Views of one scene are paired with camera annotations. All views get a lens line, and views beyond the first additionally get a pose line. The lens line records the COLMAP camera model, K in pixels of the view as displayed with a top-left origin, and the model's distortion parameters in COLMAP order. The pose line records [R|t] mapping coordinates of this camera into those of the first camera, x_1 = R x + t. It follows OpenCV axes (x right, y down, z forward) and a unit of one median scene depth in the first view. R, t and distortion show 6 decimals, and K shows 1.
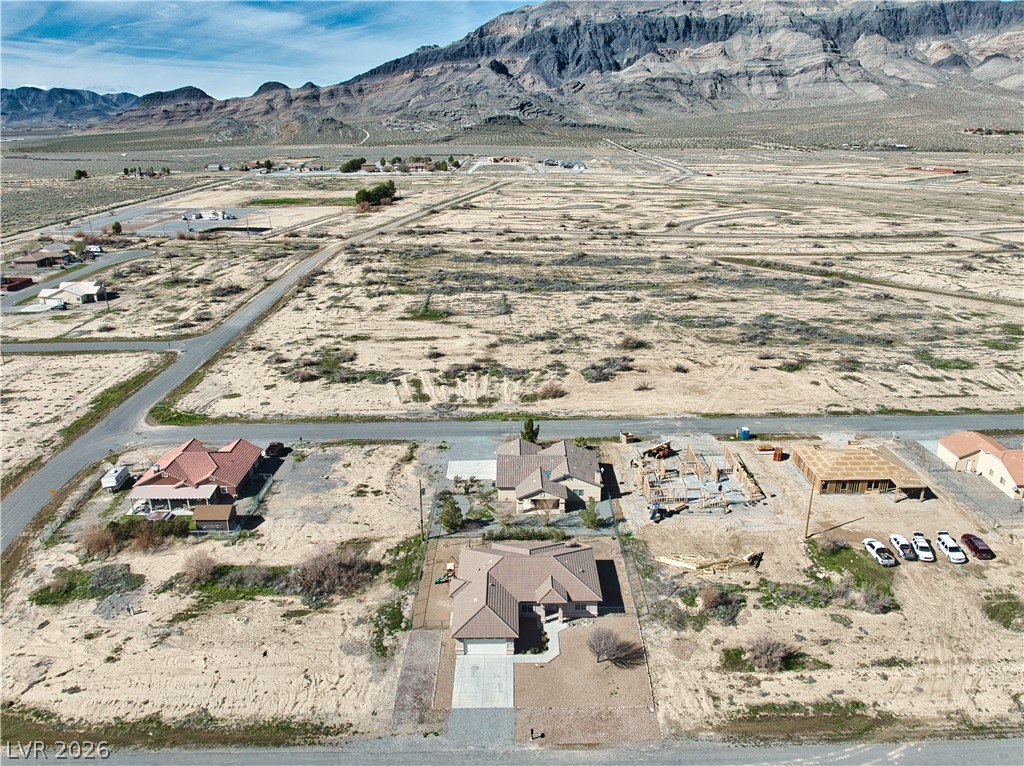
lens RADIAL K [[732.1, 0, 515.0], [0, 732.1, 378.1], [0, 0, 1]] dist [-0.059334, 0.003665]
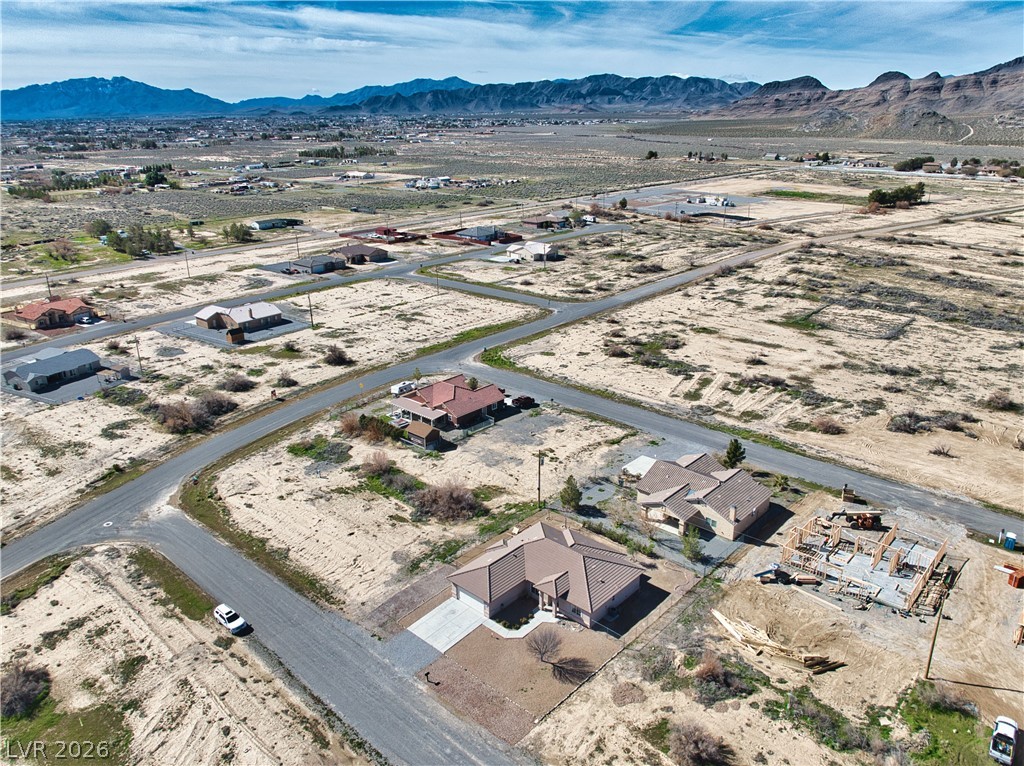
lens RADIAL K [[732.1, 0, 515.0], [0, 732.1, 378.1], [0, 0, 1]] dist [-0.059334, 0.003665]
pose [[0.736906, 0.231871, -0.634984, 0.292967], [-0.224036, 0.970016, 0.094215, -0.032998], [0.637791, 0.072832, 0.766759, 0.085040]]
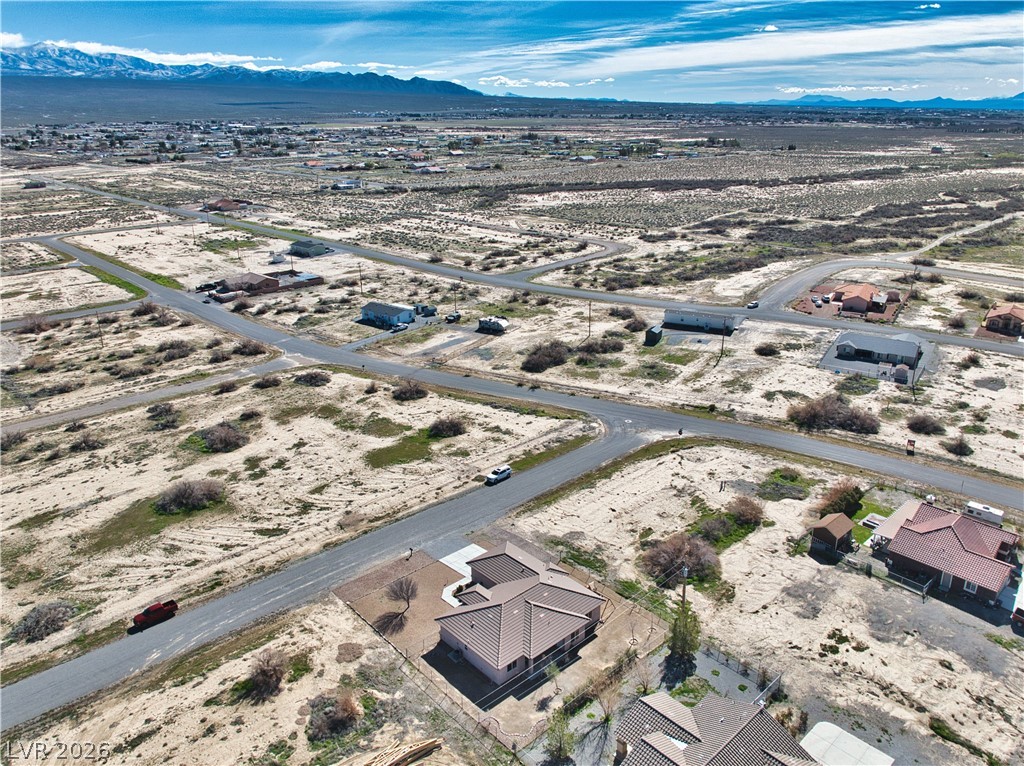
lens RADIAL K [[732.1, 0, 515.0], [0, 732.1, 378.1], [0, 0, 1]] dist [-0.059334, 0.003665]
pose [[-0.740246, 0.239094, -0.628387, 0.289543], [-0.211693, 0.804209, 0.555369, -0.263936], [0.638139, 0.544135, -0.544698, 0.712757]]
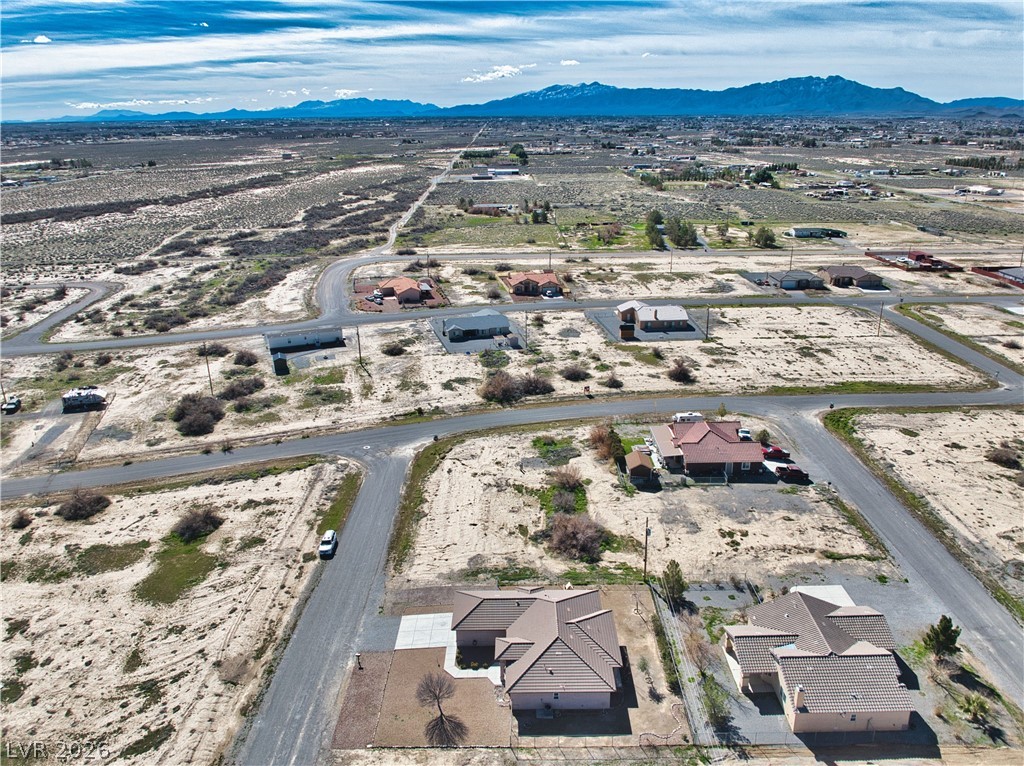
lens RADIAL K [[732.1, 0, 515.0], [0, 732.1, 378.1], [0, 0, 1]] dist [-0.059334, 0.003665]
pose [[-0.006011, 0.337916, -0.941157, 0.404881], [-0.319861, 0.891078, 0.321978, -0.156981], [0.947446, 0.302975, 0.102730, 0.402127]]
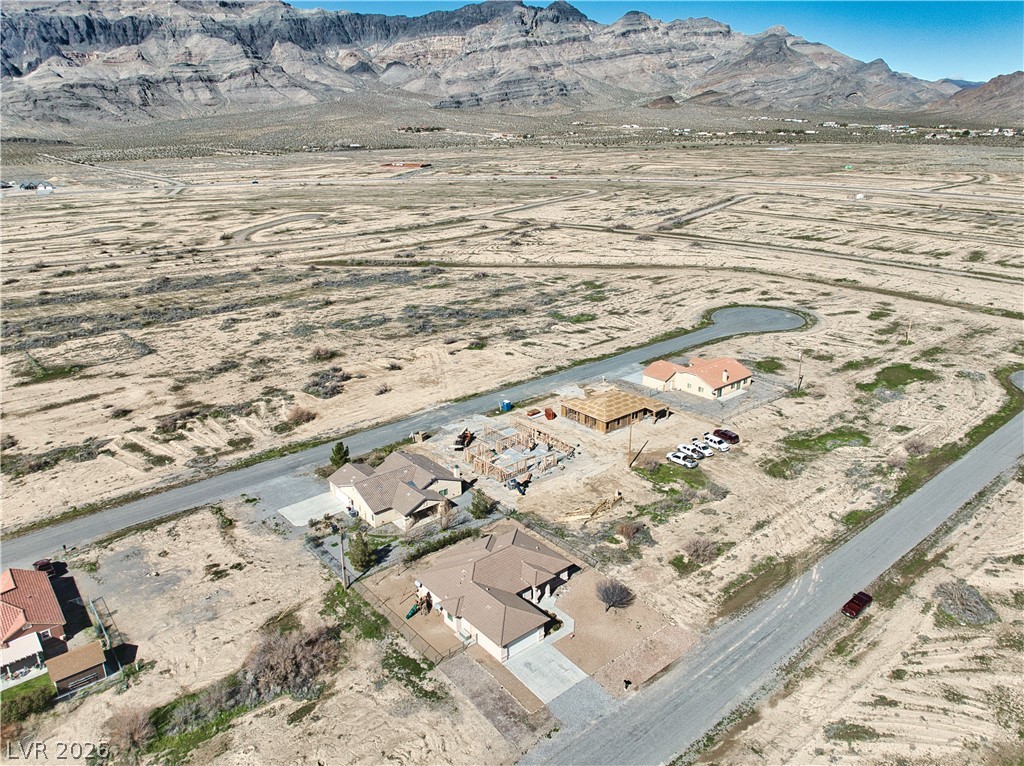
lens RADIAL K [[732.1, 0, 515.0], [0, 732.1, 378.1], [0, 0, 1]] dist [-0.059334, 0.003665]
pose [[0.768828, -0.213546, 0.602745, -0.275999], [0.217401, 0.973733, 0.067679, -0.030916], [-0.601366, 0.079004, 0.795058, 0.075738]]
